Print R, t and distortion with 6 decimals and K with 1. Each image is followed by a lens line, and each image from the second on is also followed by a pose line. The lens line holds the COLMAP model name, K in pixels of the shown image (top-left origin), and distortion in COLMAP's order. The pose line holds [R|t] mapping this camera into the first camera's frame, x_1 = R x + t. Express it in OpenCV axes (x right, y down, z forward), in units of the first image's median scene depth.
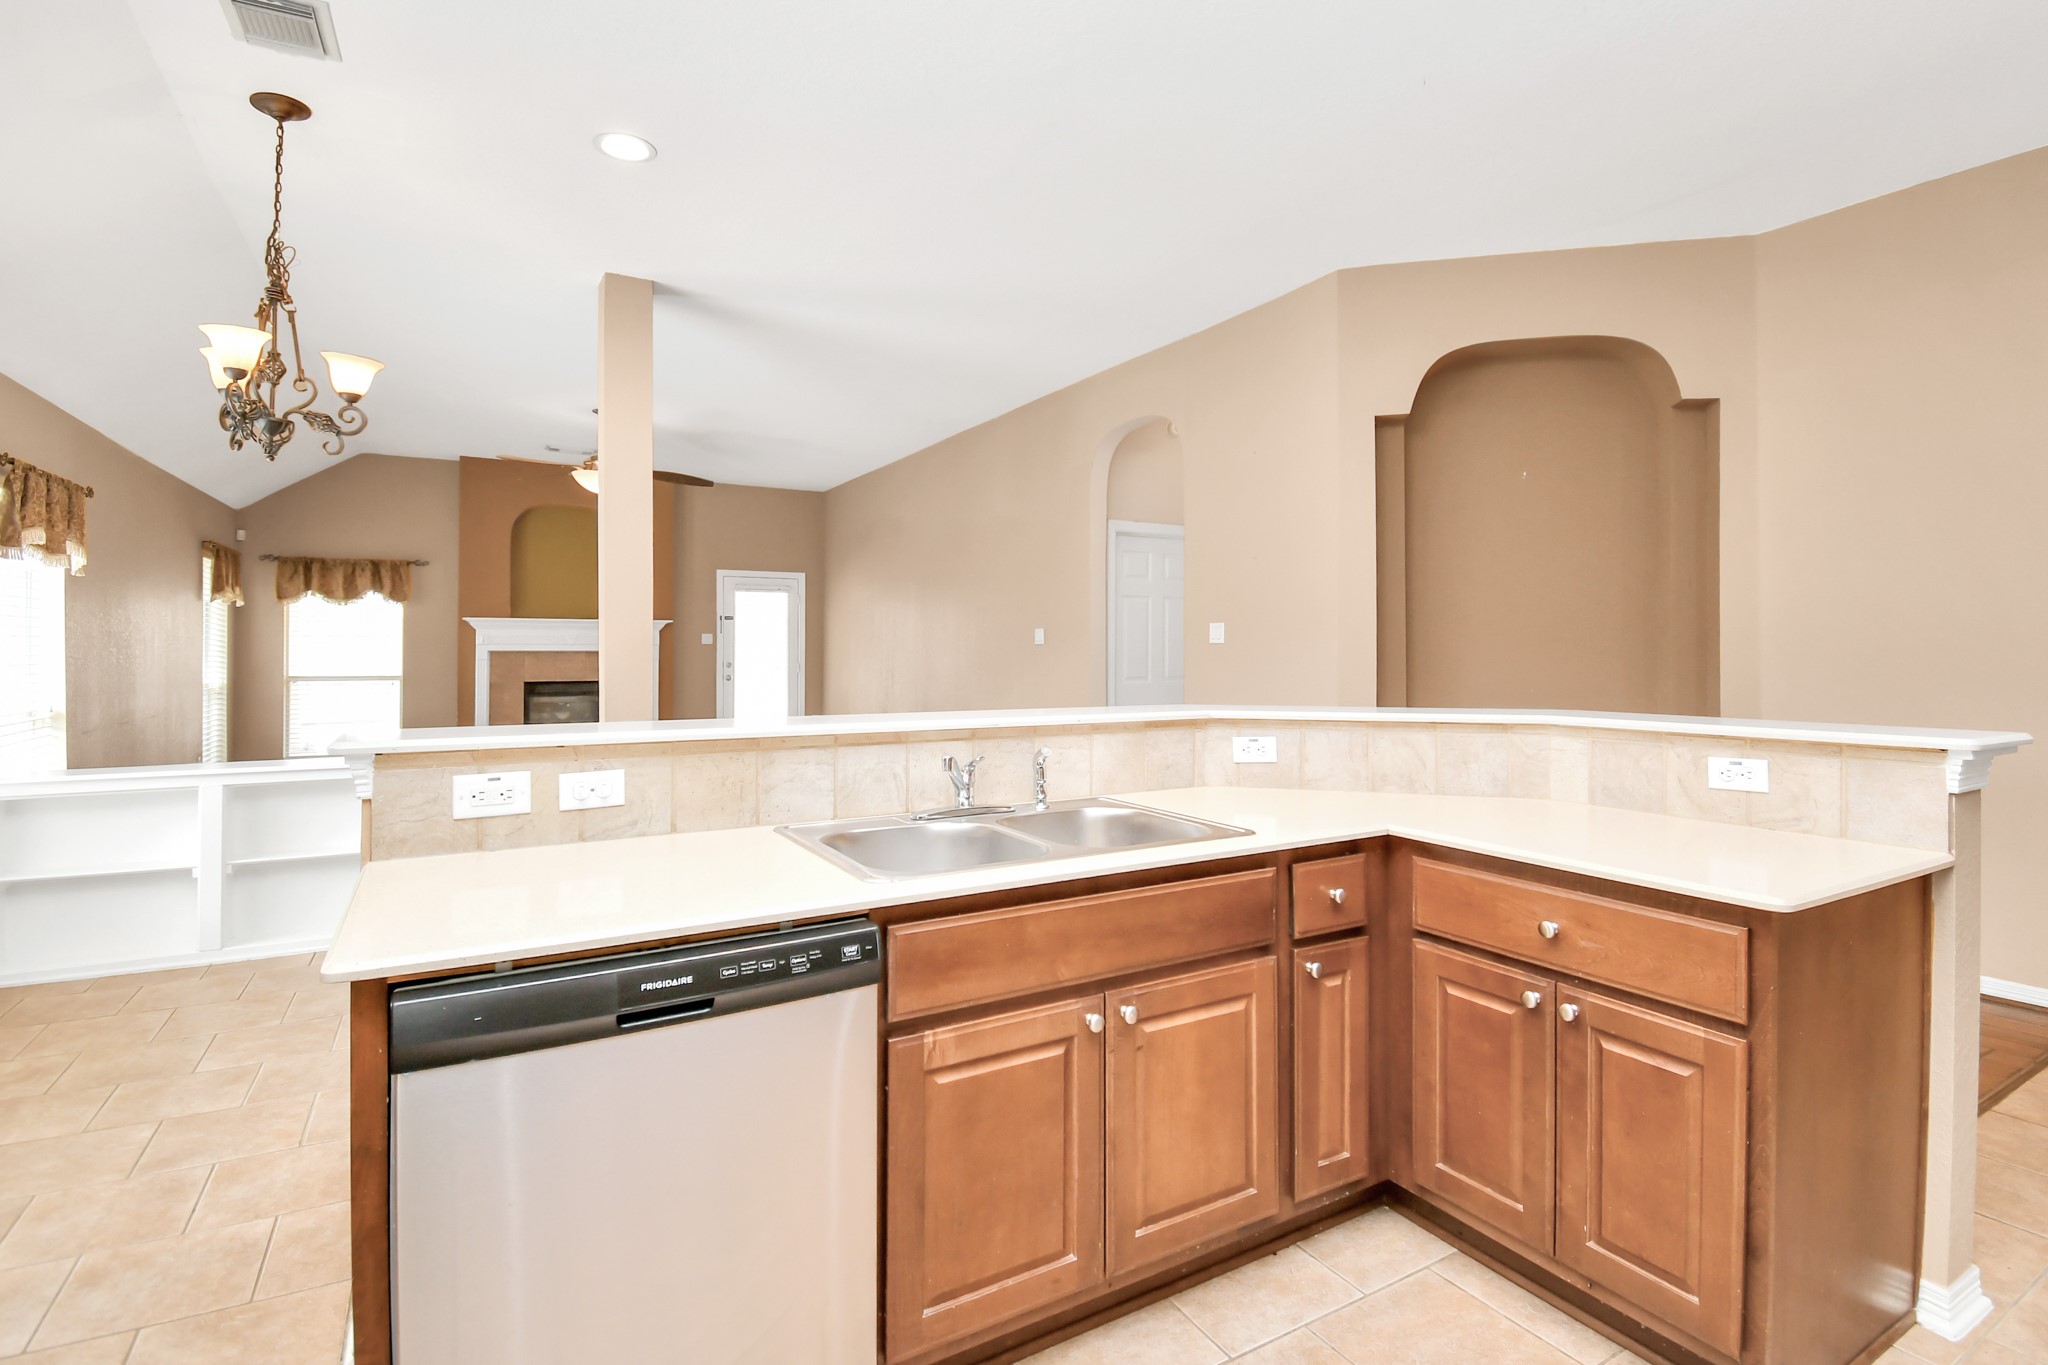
lens RADIAL K [[930.9, 0, 1089.4], [0, 930.9, 643.3], [0, 0, 1]] dist [-0.003724, -0.011564]
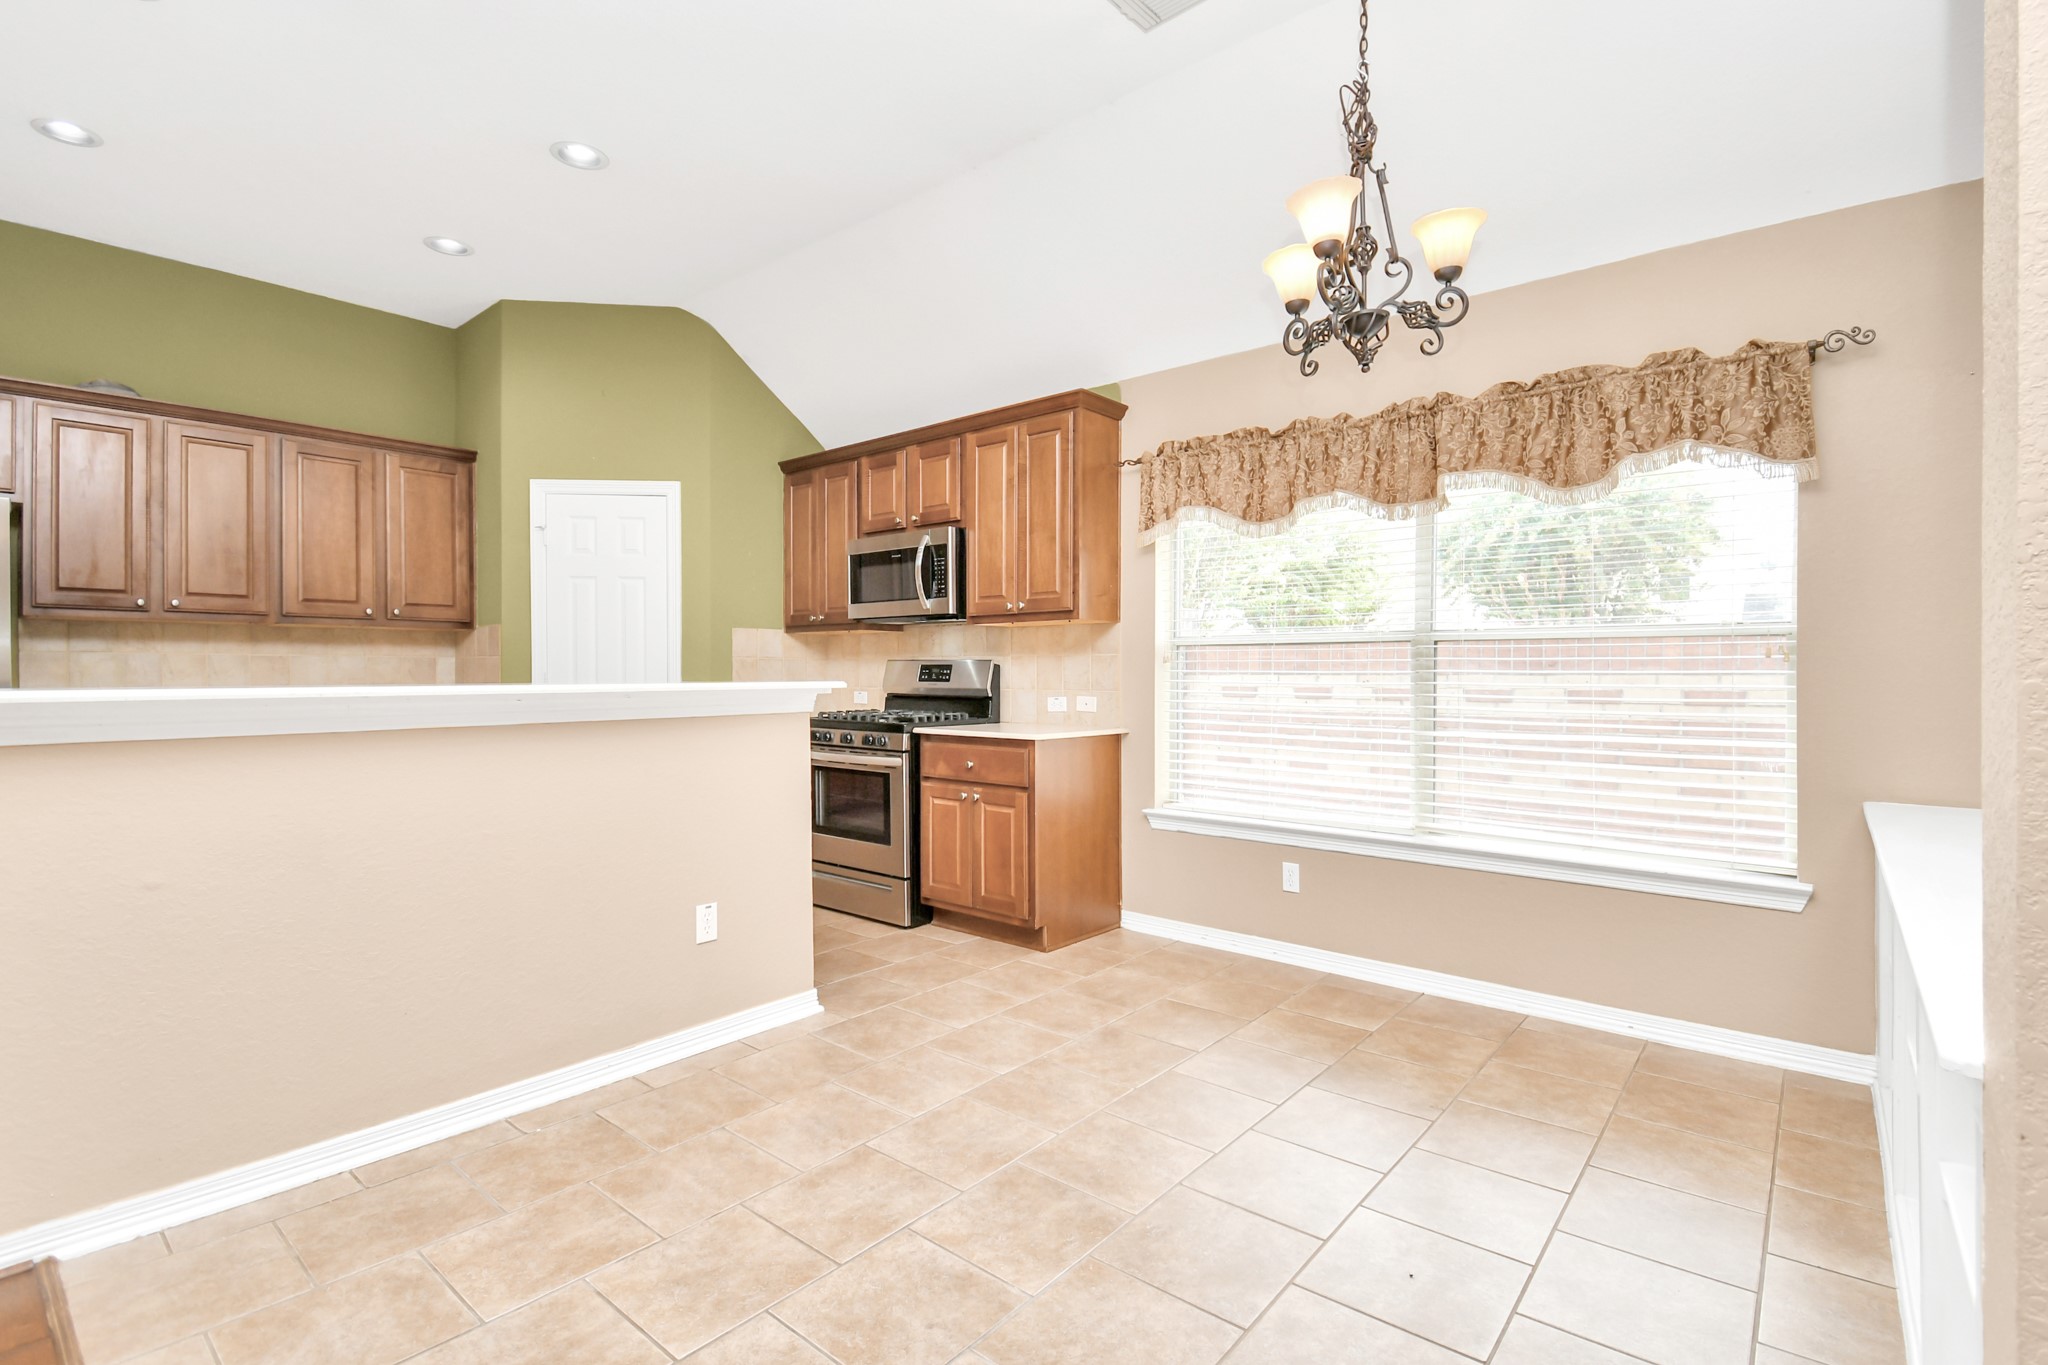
lens RADIAL K [[943.3, 0, 1063.0], [0, 943.3, 687.4], [0, 0, 1]] dist [0.029073, -0.030690]
pose [[-0.954394, 0.000373, -0.298550, -0.444606], [-0.001702, 0.999976, 0.006689, 0.060866], [0.298546, 0.006892, -0.954370, 1.772626]]
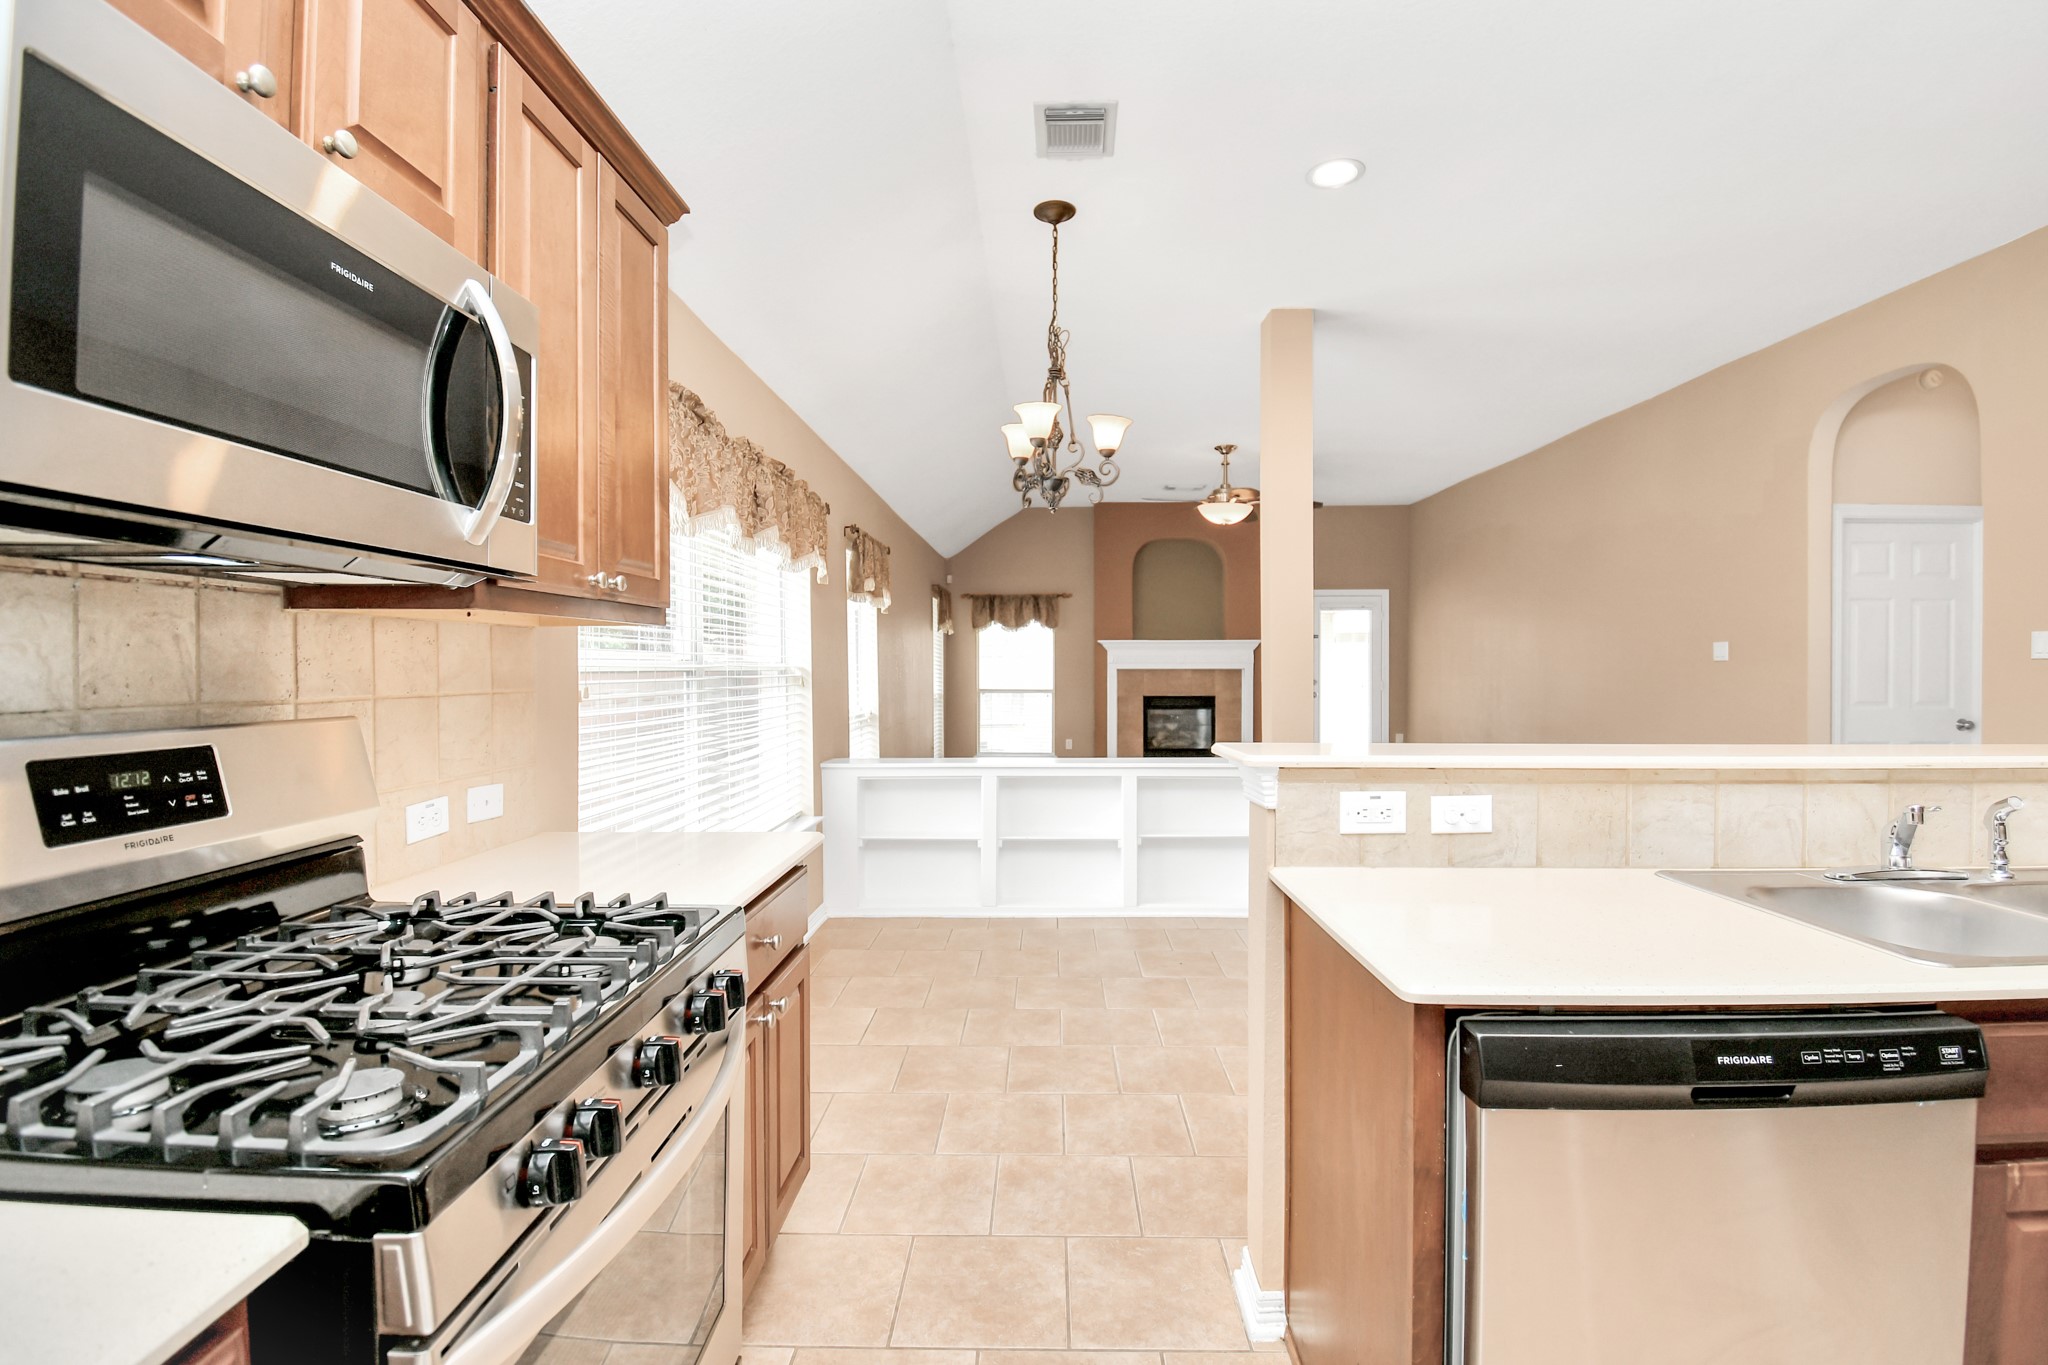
lens RADIAL K [[925.9, 0, 1080.5], [0, 925.9, 675.1], [0, 0, 1]] dist [0.002164, -0.023091]
pose [[0.847394, 0.002892, -0.530958, -0.221506], [0.005554, 0.999882, 0.014310, -0.002131], [0.530936, -0.015075, 0.847278, -0.016257]]
